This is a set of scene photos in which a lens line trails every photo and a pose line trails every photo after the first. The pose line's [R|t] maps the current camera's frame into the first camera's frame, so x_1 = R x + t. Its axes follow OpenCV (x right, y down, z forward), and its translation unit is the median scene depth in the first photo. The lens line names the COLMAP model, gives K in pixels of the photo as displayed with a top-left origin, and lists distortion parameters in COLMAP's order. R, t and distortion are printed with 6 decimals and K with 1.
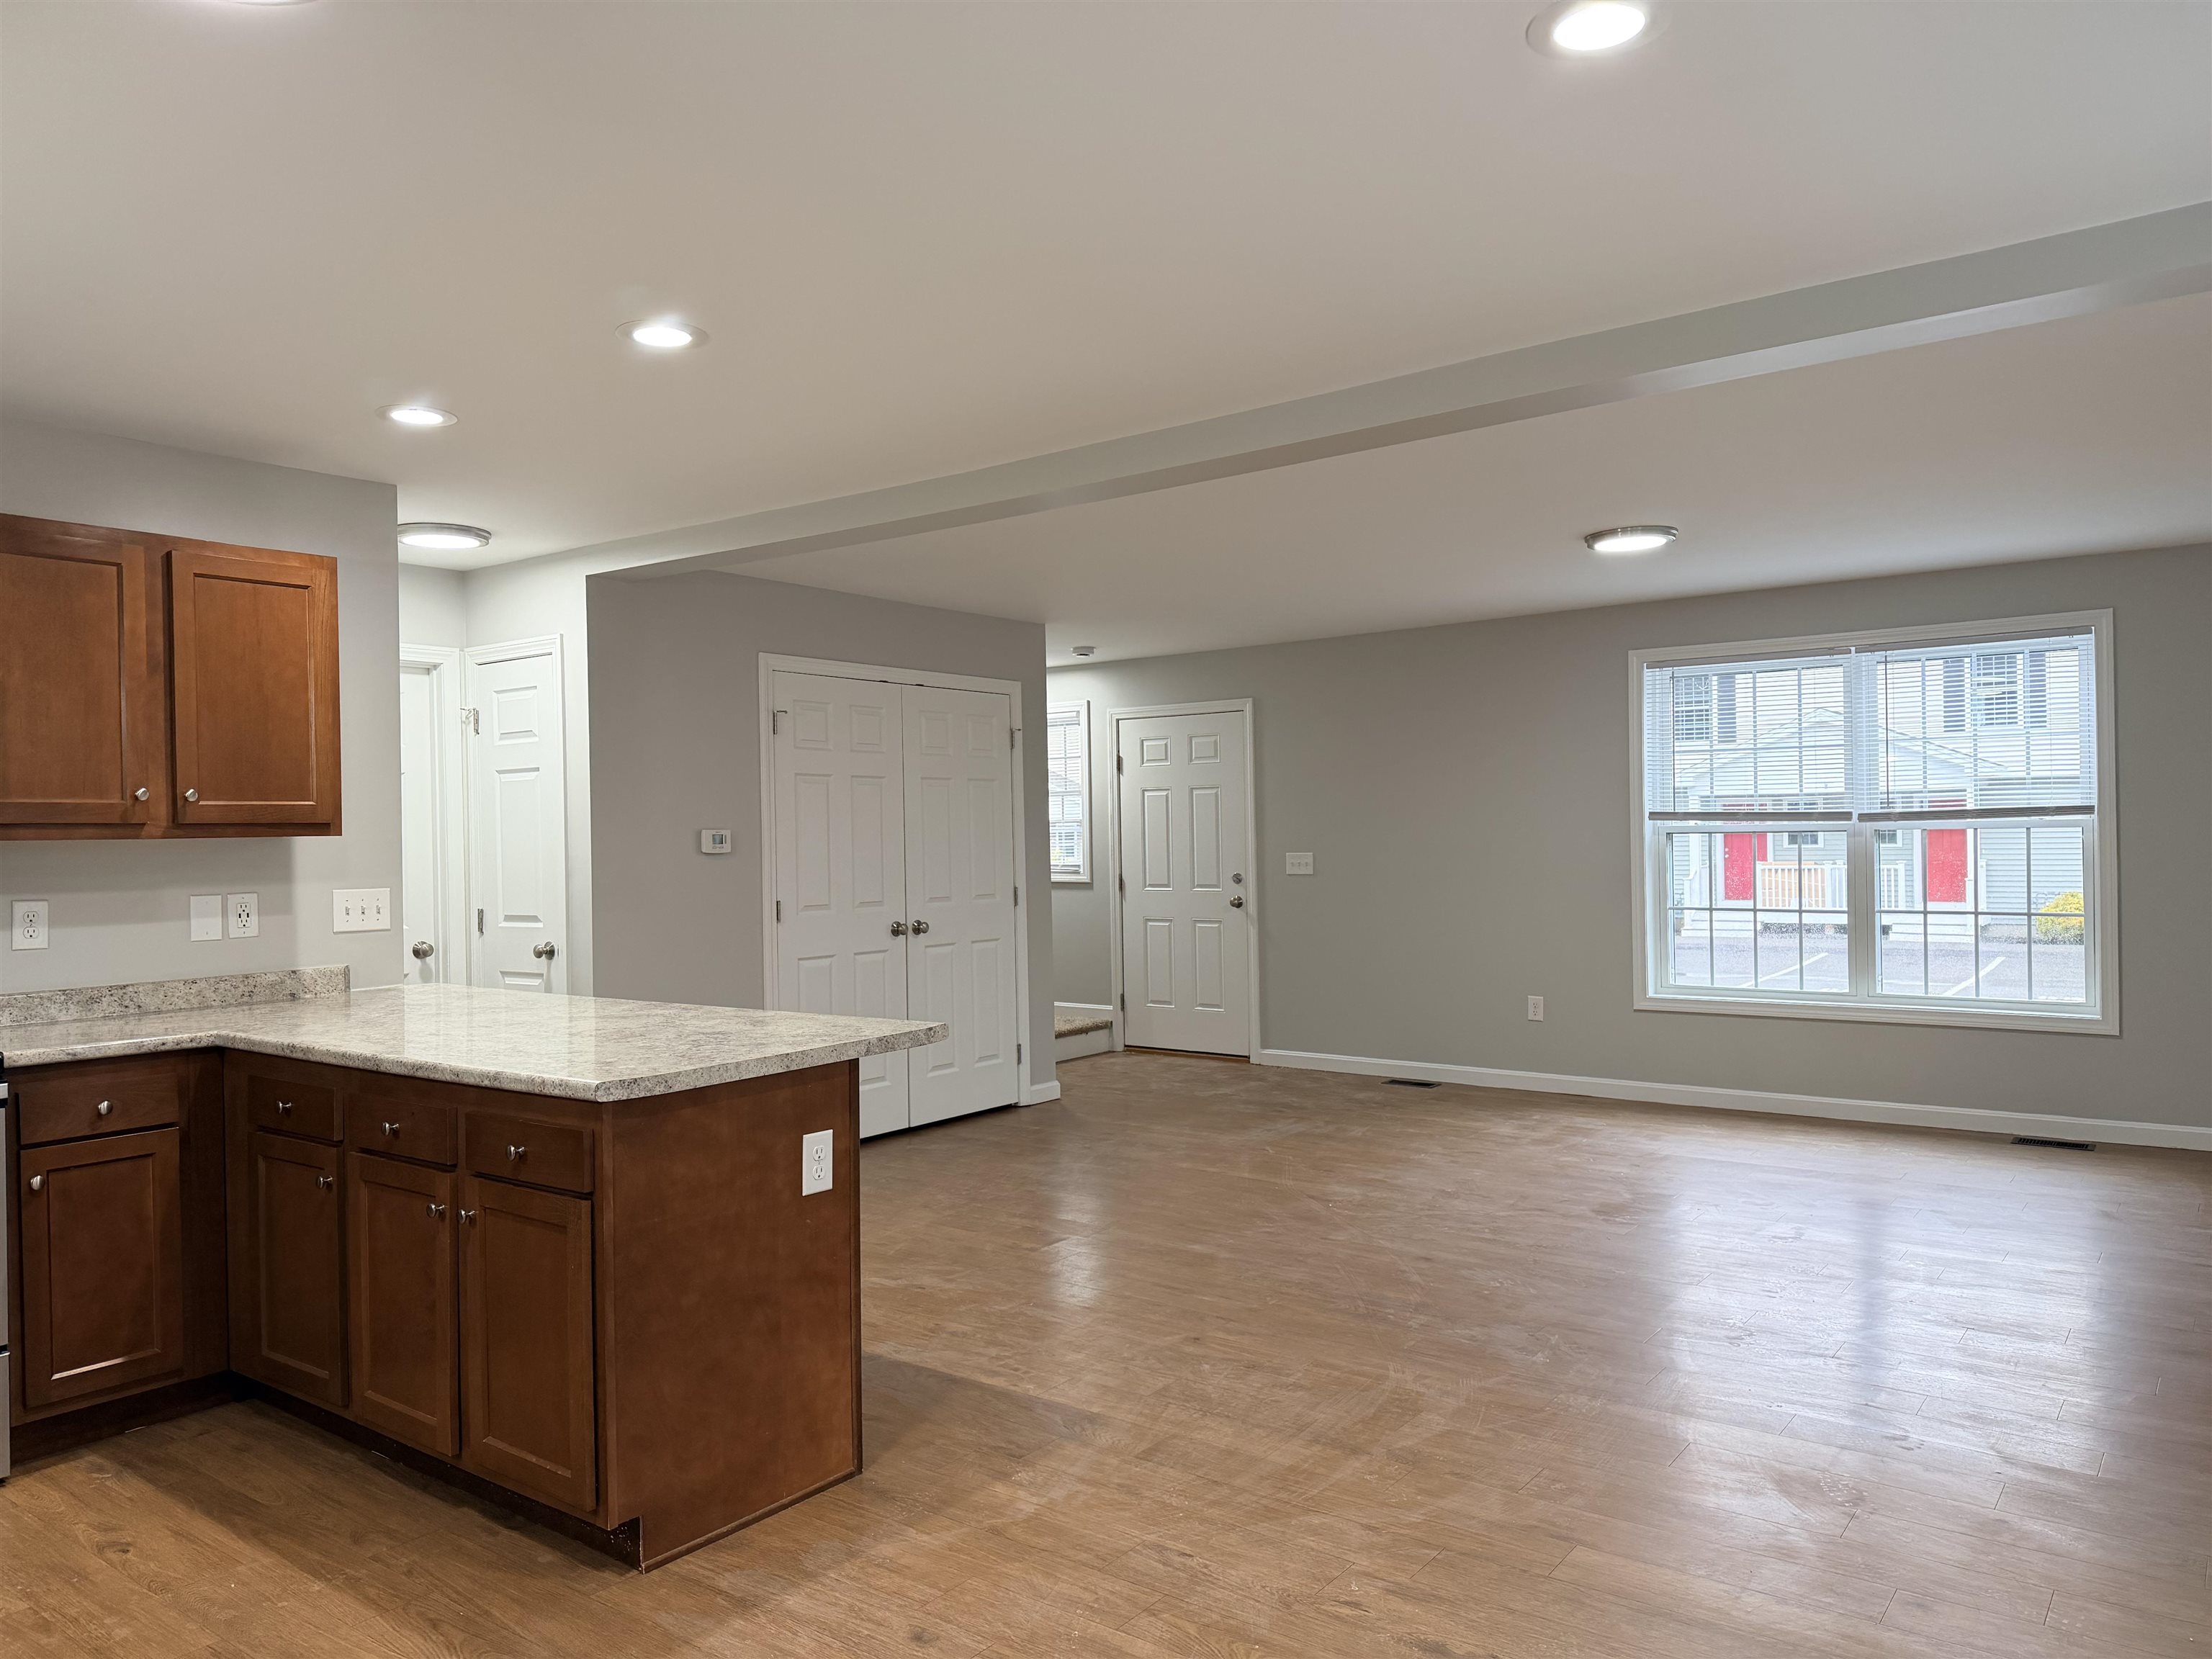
lens RADIAL K [[1556.1, 0, 1116.9], [0, 1556.1, 829.3], [0, 0, 1]] dist [0.053295, -0.033678]
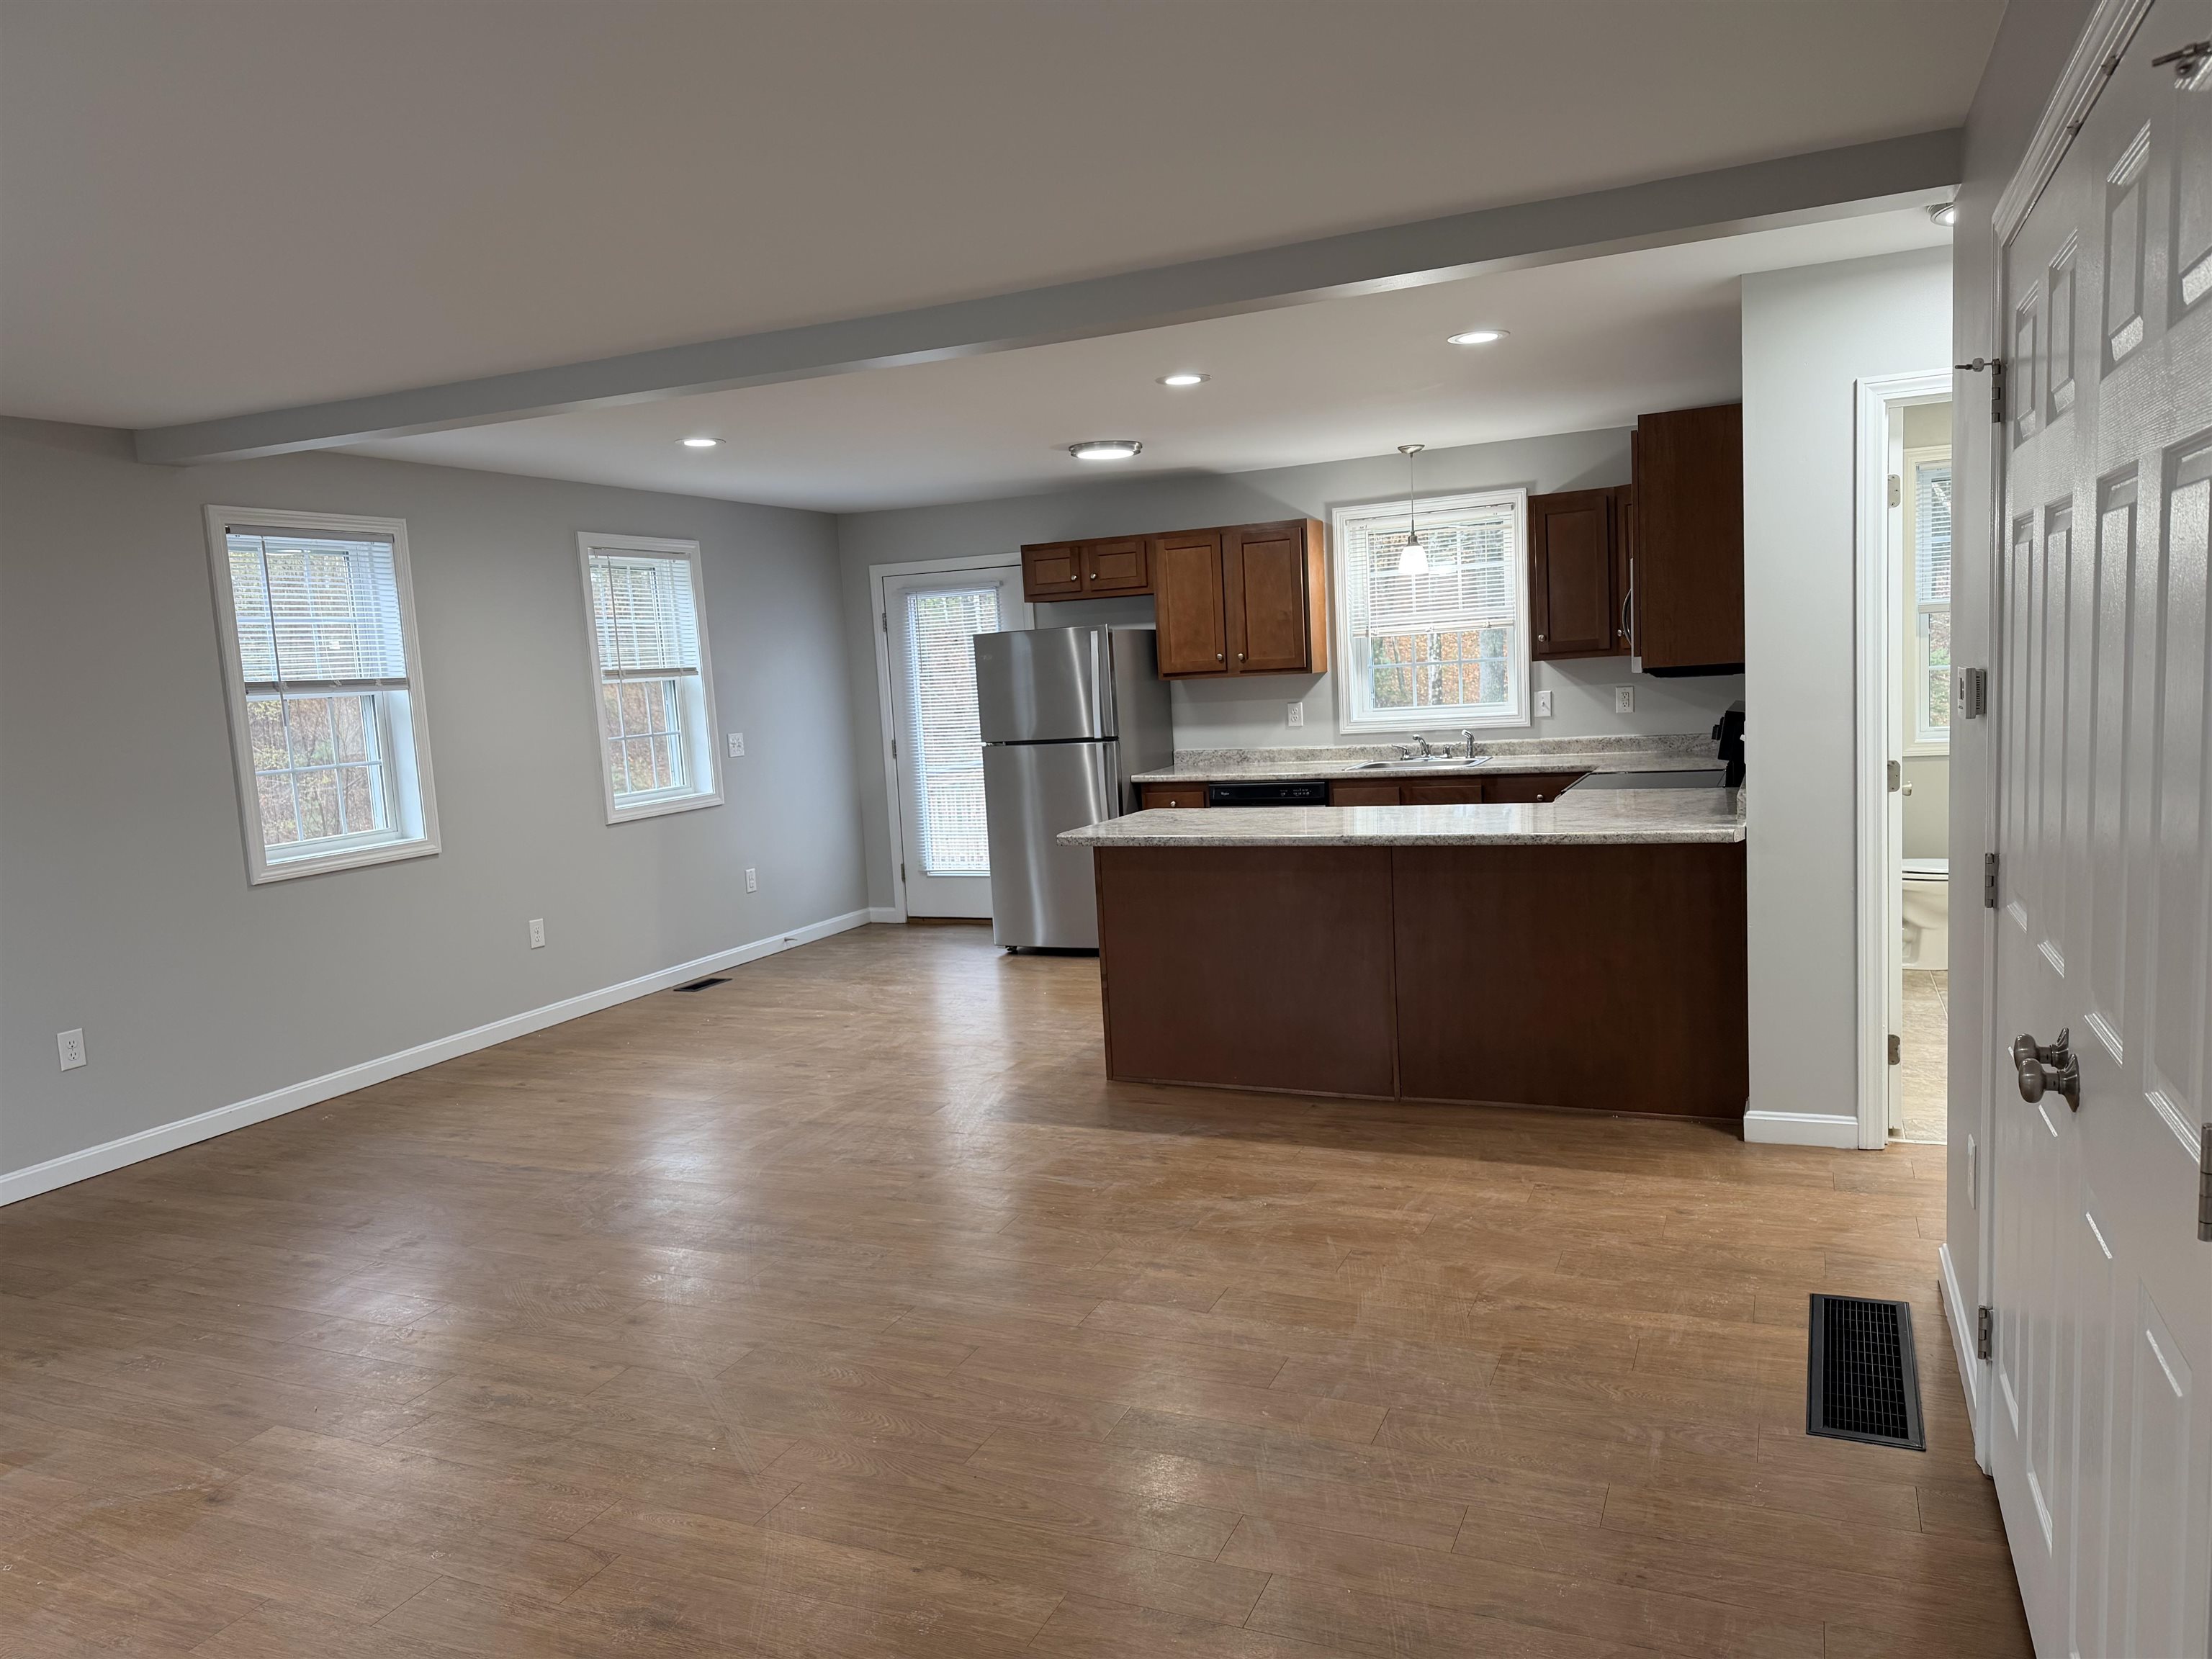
lens RADIAL K [[1510.9, 0, 1105.5], [0, 1510.9, 844.9], [0, 0, 1]] dist [0.124663, -0.126784]
pose [[-0.972289, 0.097612, -0.212427, 0.081554], [0.073430, 0.990187, 0.118906, -0.018985], [0.221949, 0.100012, -0.969916, 1.279579]]
